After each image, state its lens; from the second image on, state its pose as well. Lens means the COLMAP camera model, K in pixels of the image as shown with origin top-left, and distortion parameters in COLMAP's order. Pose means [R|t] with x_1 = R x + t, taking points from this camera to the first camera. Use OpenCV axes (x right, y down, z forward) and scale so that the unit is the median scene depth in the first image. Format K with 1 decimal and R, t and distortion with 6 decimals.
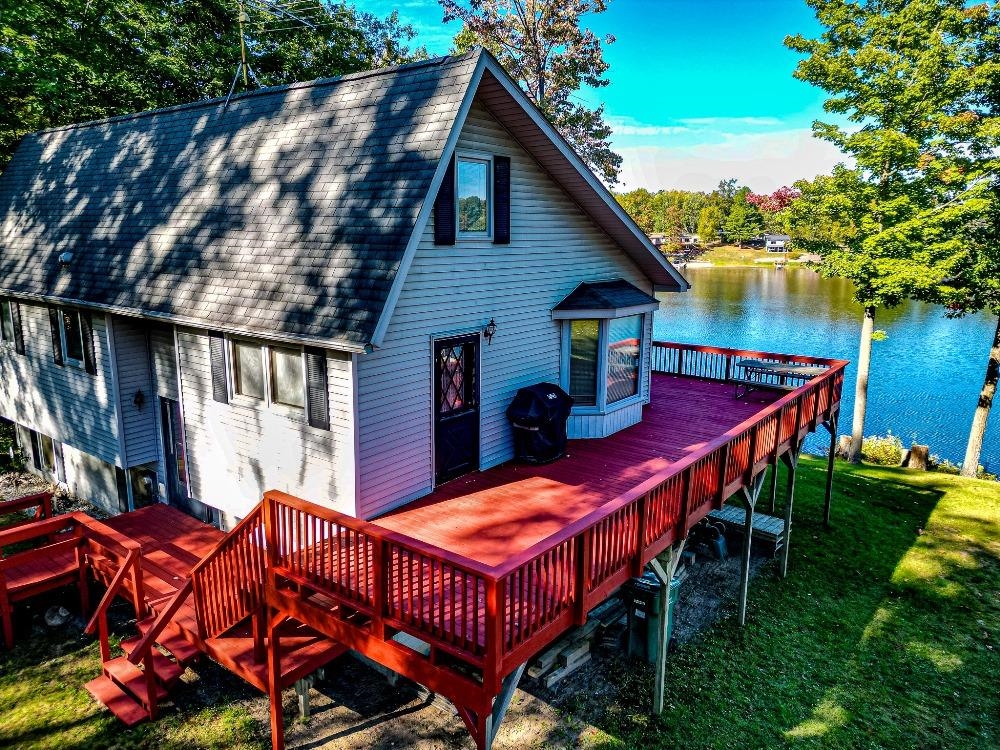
lens RADIAL K [[708.1, 0, 496.3], [0, 708.1, 376.1], [0, 0, 1]] dist [0.079600, -0.088233]
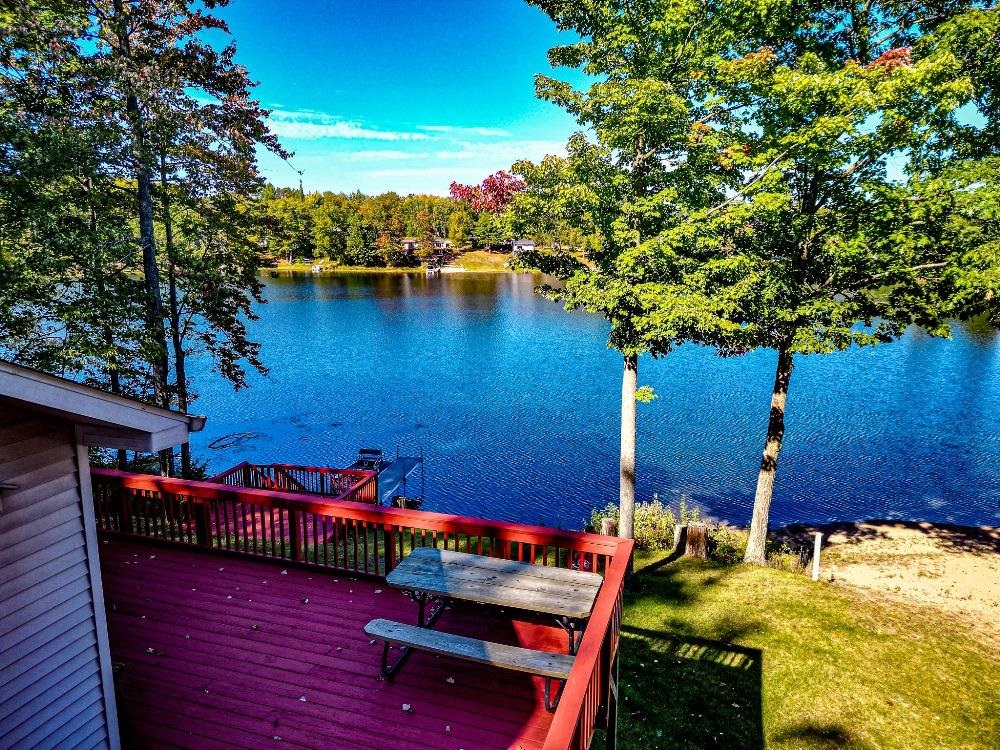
lens RADIAL K [[708.1, 0, 496.3], [0, 708.1, 376.1], [0, 0, 1]] dist [0.079600, -0.088233]
pose [[0.946211, -0.064005, 0.317156, 0.307635], [0.065678, 0.997826, 0.005428, -0.144053], [-0.316814, 0.015694, 0.948358, 0.669662]]
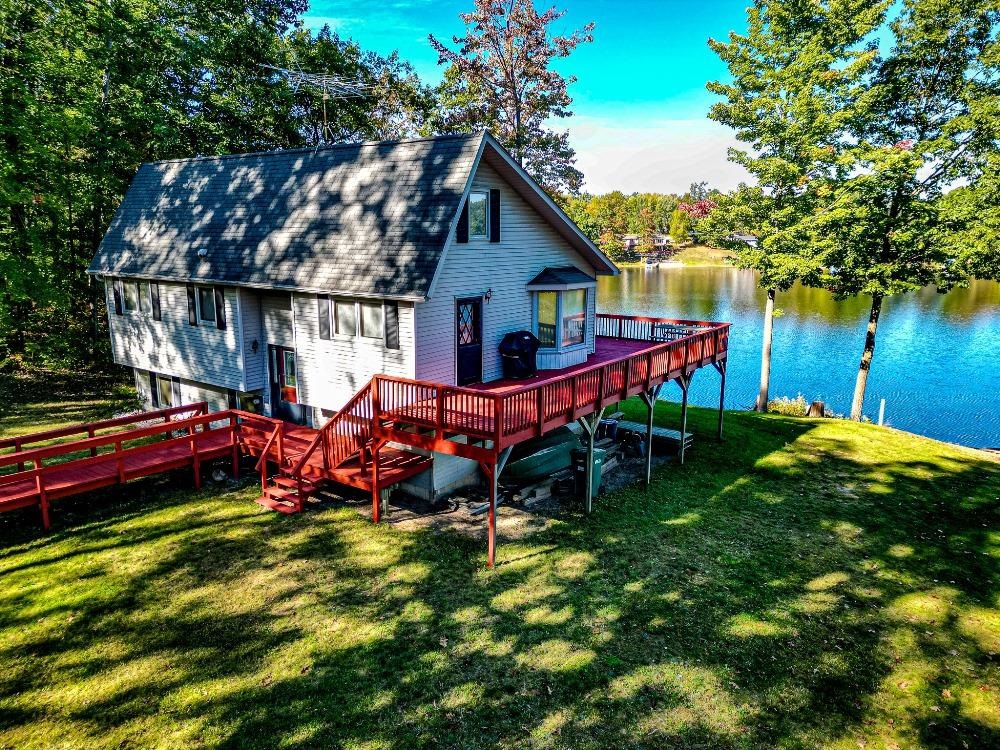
lens RADIAL K [[708.1, 0, 496.3], [0, 708.1, 376.1], [0, 0, 1]] dist [0.079600, -0.088233]
pose [[0.999520, -0.007939, 0.029935, -0.031250], [0.007990, 0.999967, -0.001588, 0.093078], [-0.029921, 0.001826, 0.999551, -0.471516]]
